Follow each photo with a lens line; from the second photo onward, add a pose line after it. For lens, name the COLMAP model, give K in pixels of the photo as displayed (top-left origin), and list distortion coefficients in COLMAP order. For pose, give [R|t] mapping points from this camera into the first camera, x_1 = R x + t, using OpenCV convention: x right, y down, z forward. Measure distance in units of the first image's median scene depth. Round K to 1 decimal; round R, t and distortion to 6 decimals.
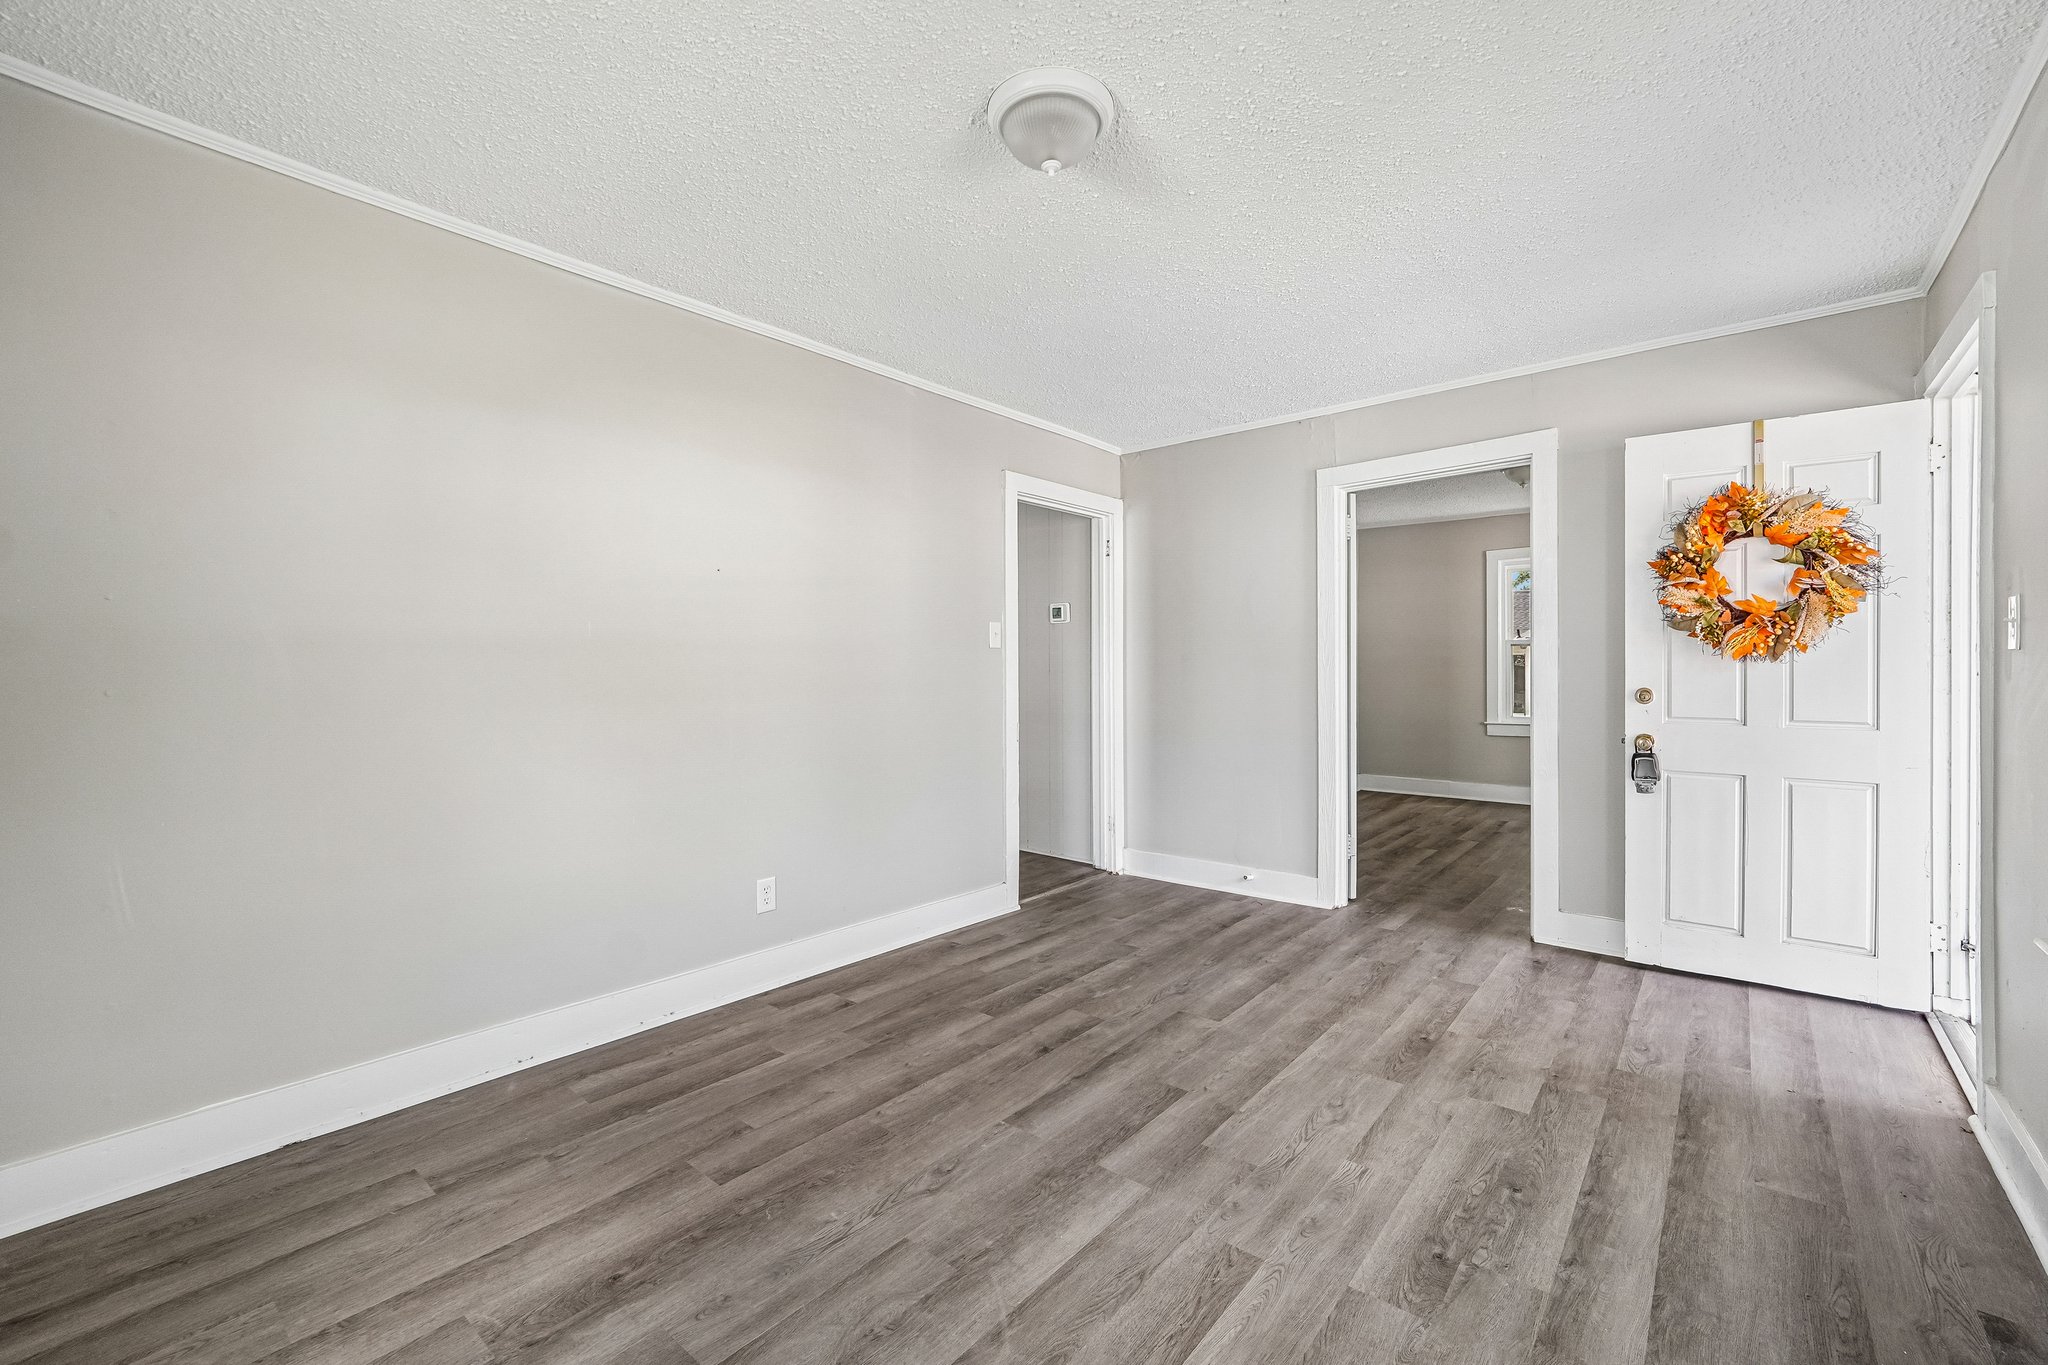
lens RADIAL K [[857.5, 0, 1030.7], [0, 857.5, 674.3], [0, 0, 1]] dist [-0.008650, 0.002336]
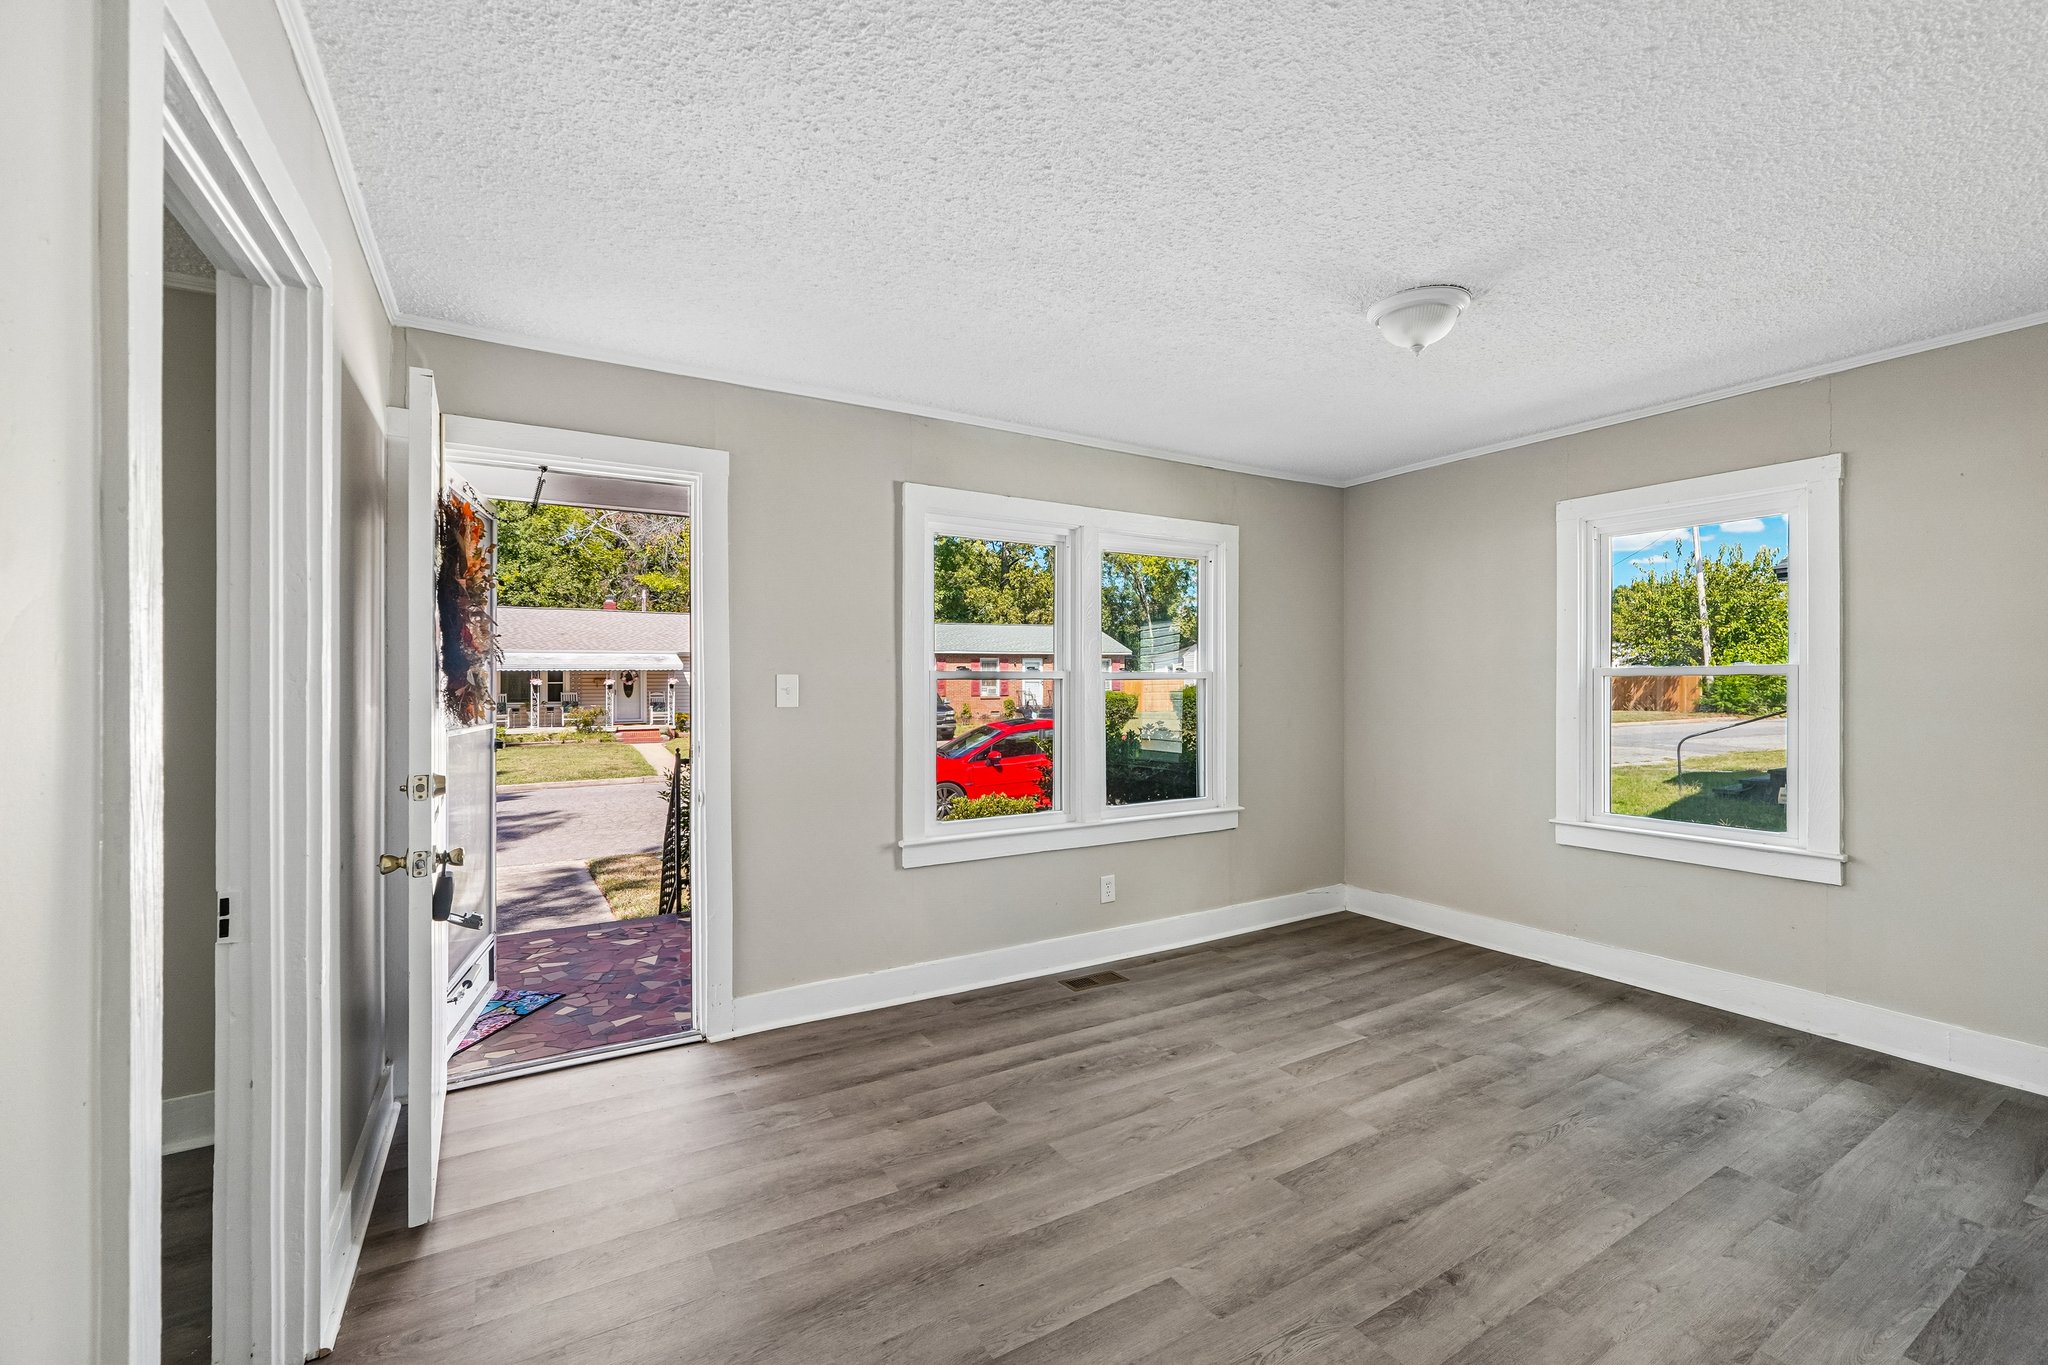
lens RADIAL K [[857.5, 0, 1030.1], [0, 857.5, 688.0], [0, 0, 1]] dist [-0.008650, 0.002336]
pose [[-0.943723, 0.003517, 0.330719, 0.136045], [0.009787, 0.999803, 0.017295, -0.081310], [-0.330592, 0.019559, -0.943571, 2.173224]]
